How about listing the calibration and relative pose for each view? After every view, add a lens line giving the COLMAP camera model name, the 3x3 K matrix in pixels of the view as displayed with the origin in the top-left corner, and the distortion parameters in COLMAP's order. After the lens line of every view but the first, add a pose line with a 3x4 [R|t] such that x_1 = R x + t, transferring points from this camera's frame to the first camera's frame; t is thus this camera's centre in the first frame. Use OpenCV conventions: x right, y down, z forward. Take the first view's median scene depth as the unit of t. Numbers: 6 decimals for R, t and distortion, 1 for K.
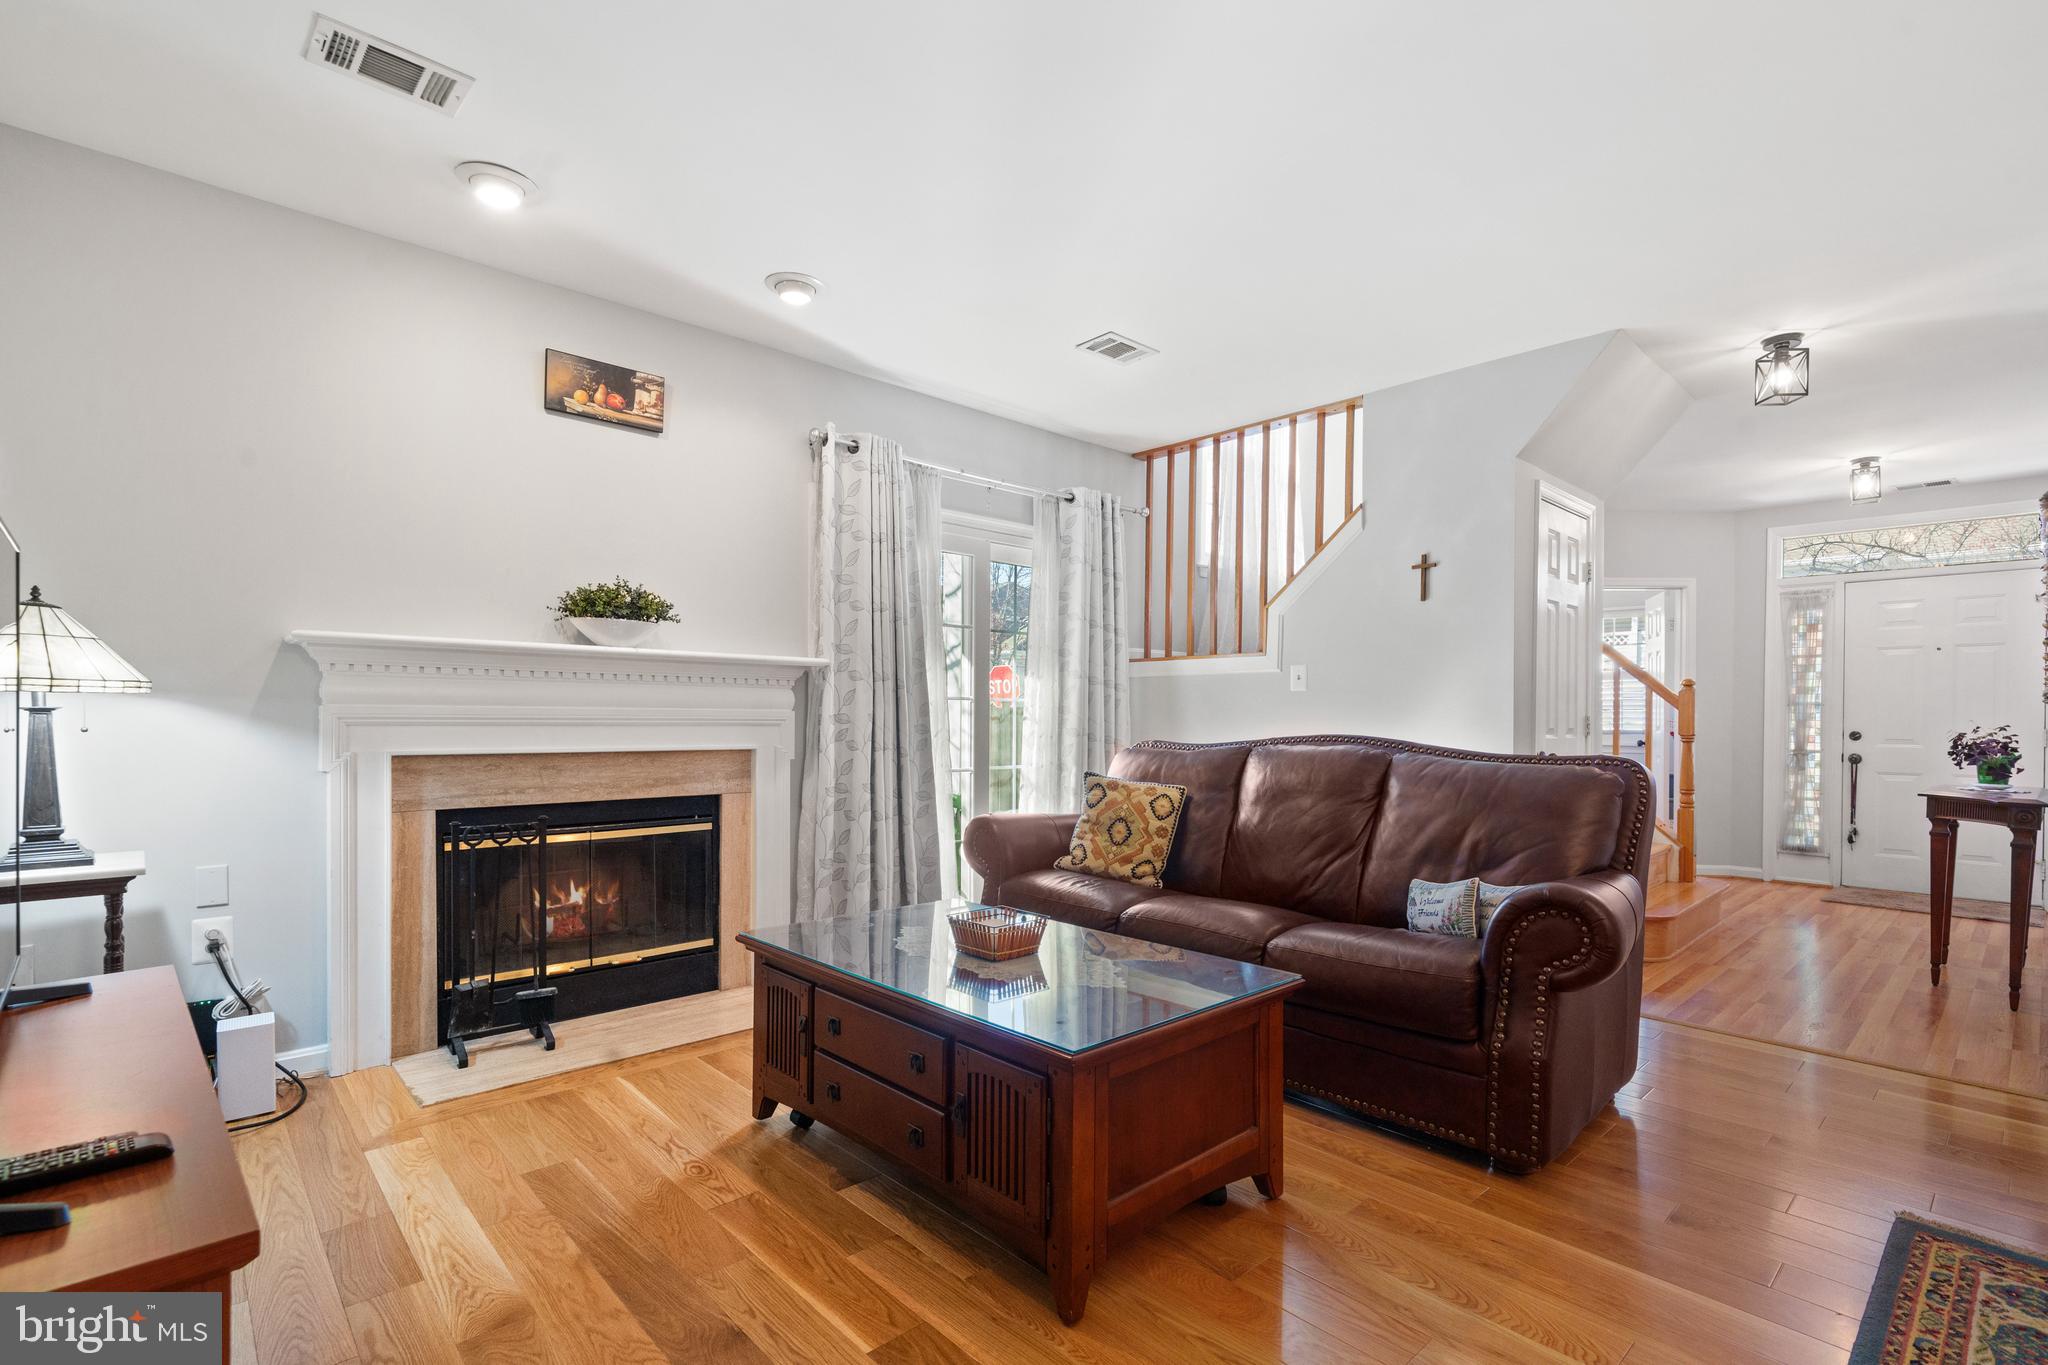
lens RADIAL K [[947.7, 0, 1031.2], [0, 947.7, 740.9], [0, 0, 1]] dist [0.001666, -0.000793]
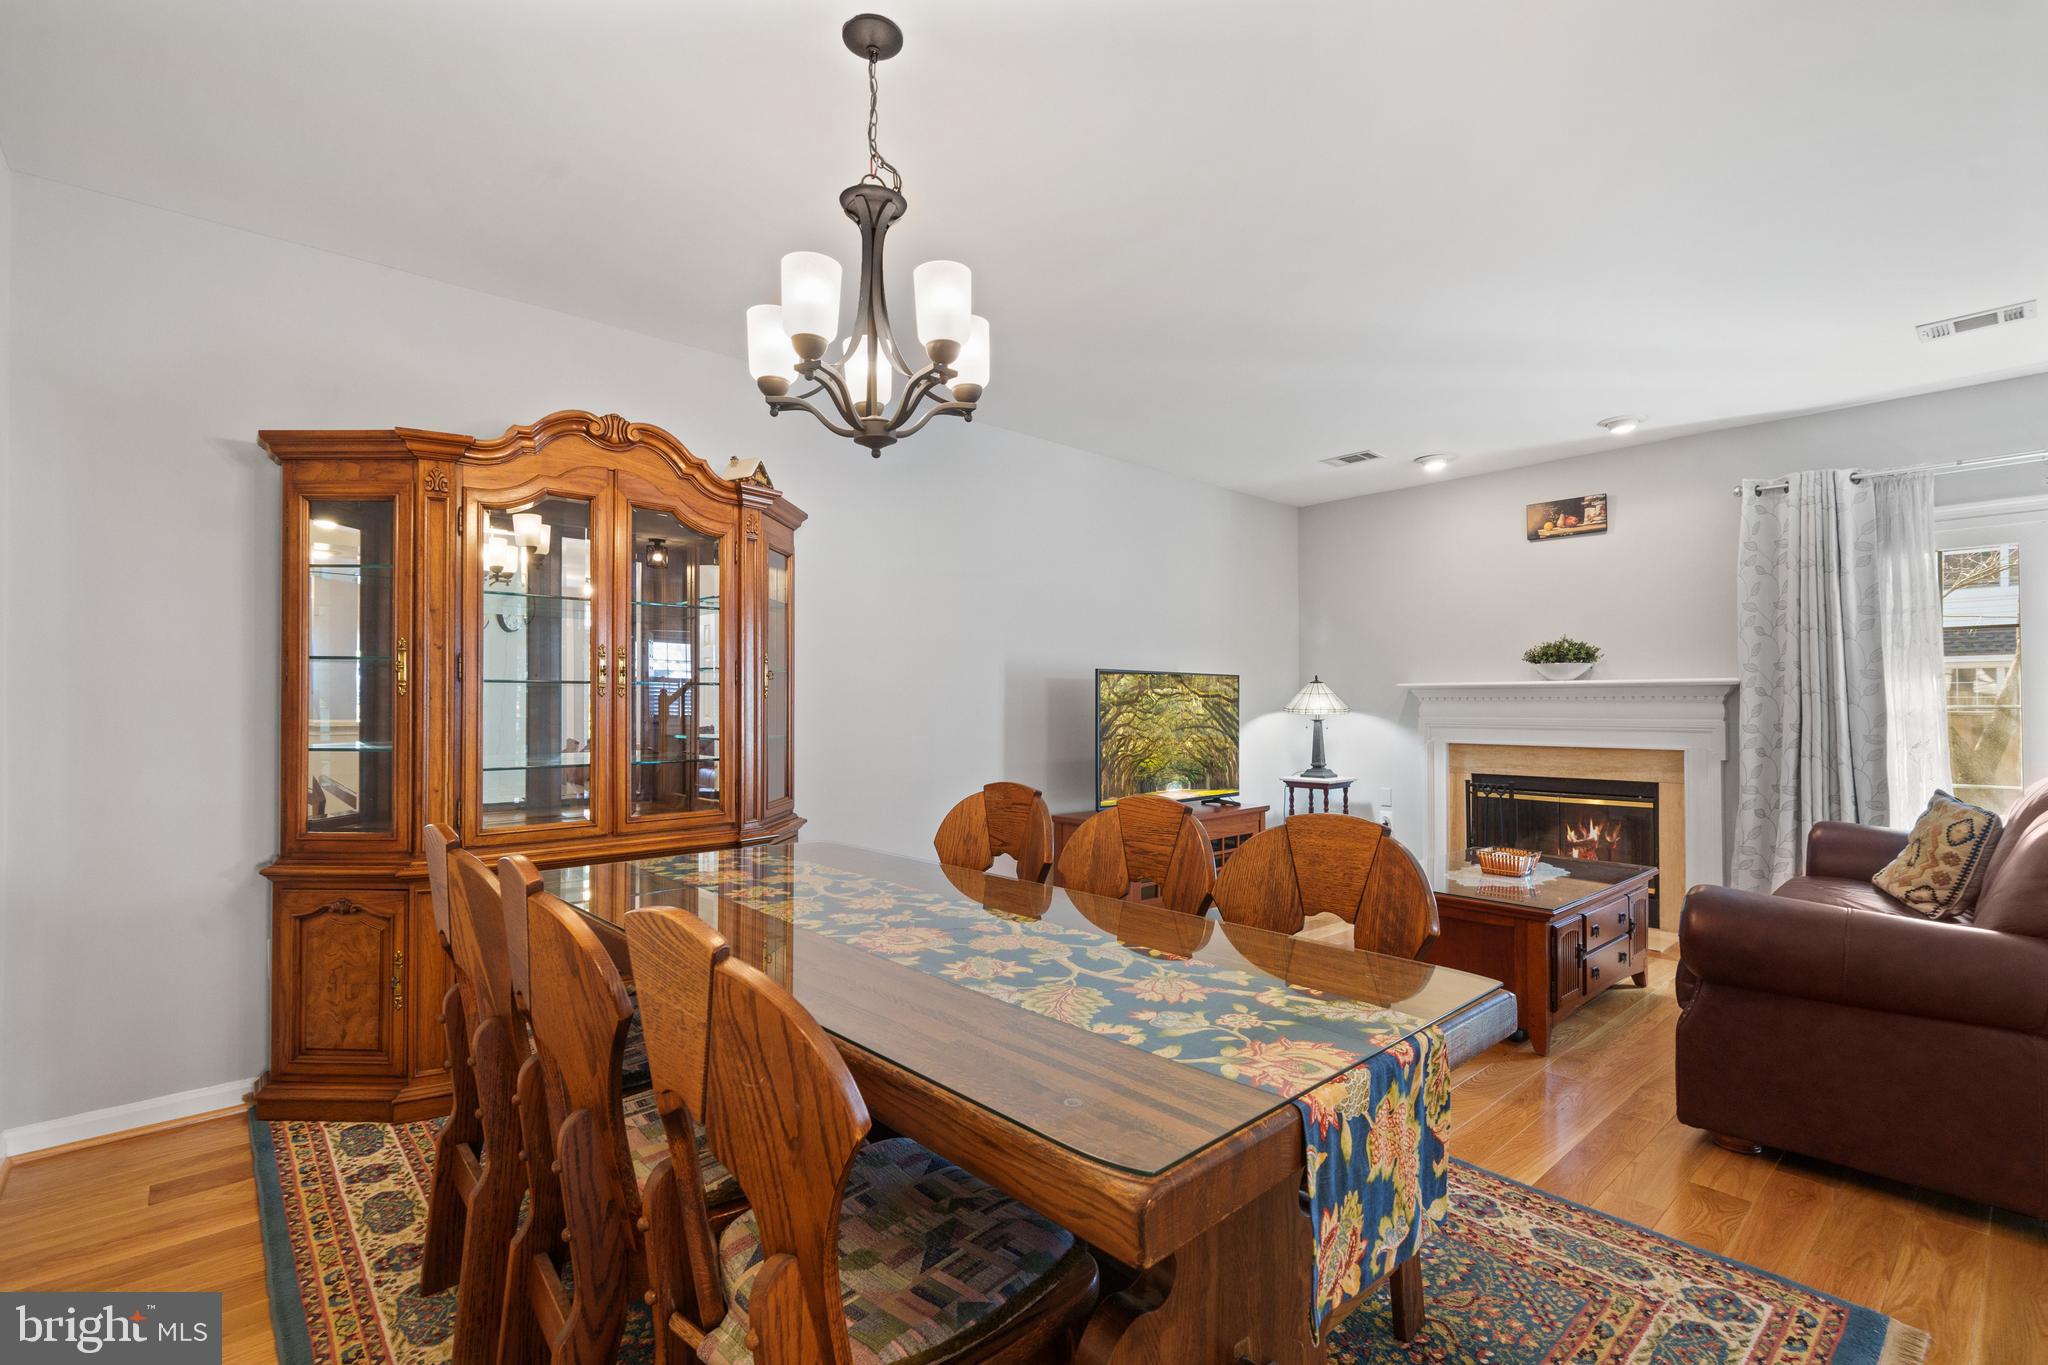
lens RADIAL K [[928.5, 0, 1026.8], [0, 928.5, 687.2], [0, 0, 1]] dist [-0.001204, 0.001125]
pose [[-0.006690, -0.026457, -0.999628, 1.069693], [-0.021060, 0.999432, -0.026311, -0.026867], [0.999756, 0.020876, -0.007243, 0.122544]]
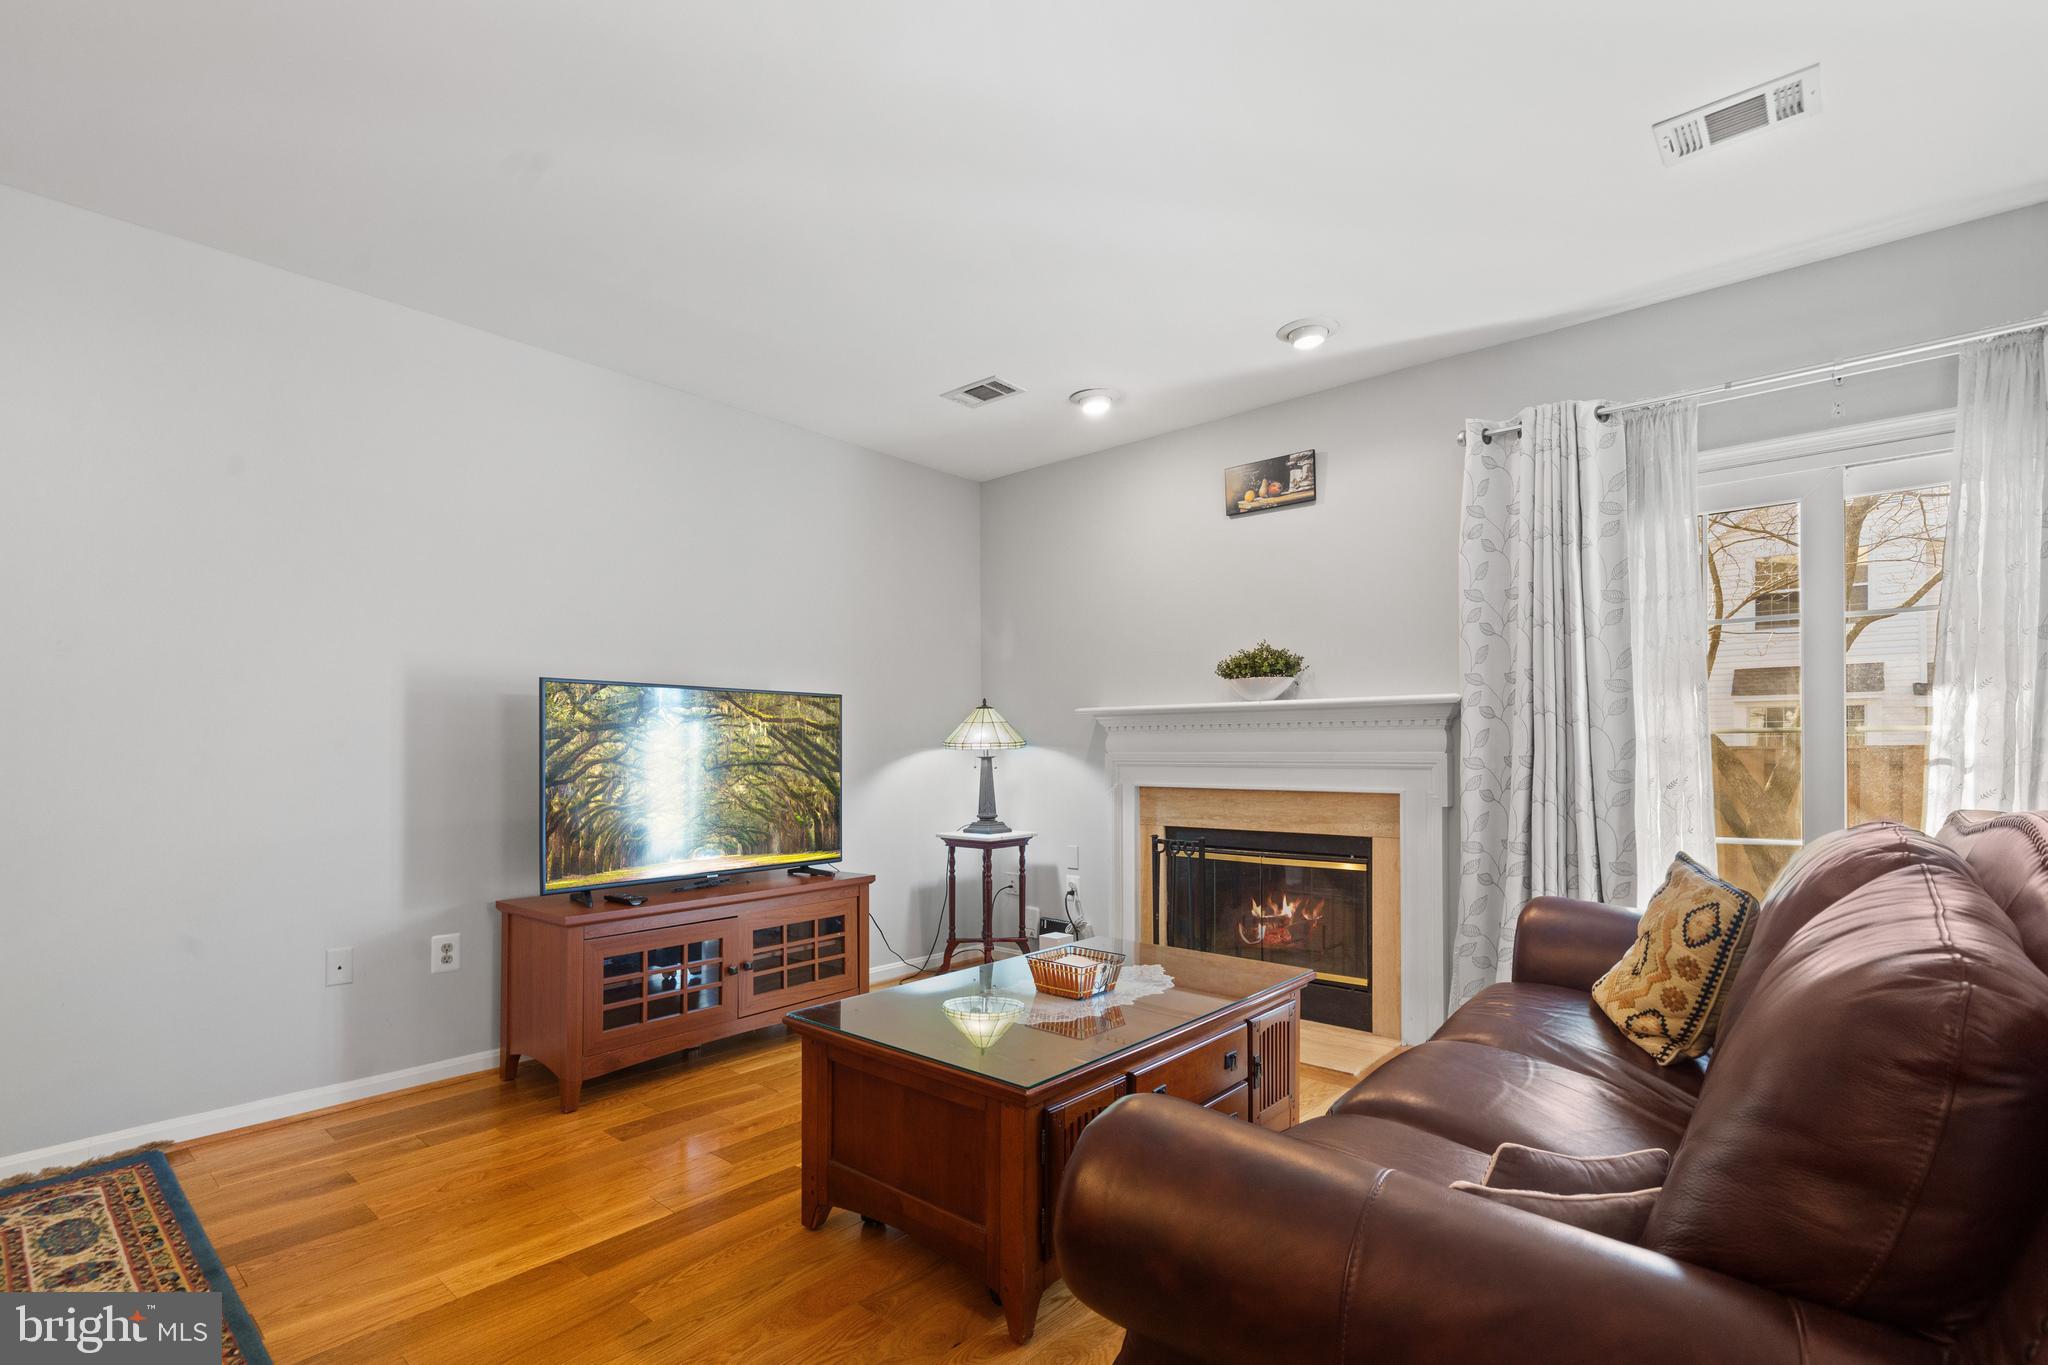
lens RADIAL K [[947.7, 0, 1031.2], [0, 947.7, 740.9], [0, 0, 1]] dist [0.001666, -0.000793]
pose [[0.114981, -0.018292, -0.993199, 0.668622], [-0.018301, 0.999622, -0.020529, -0.019106], [0.993199, 0.020537, 0.114602, 0.569473]]
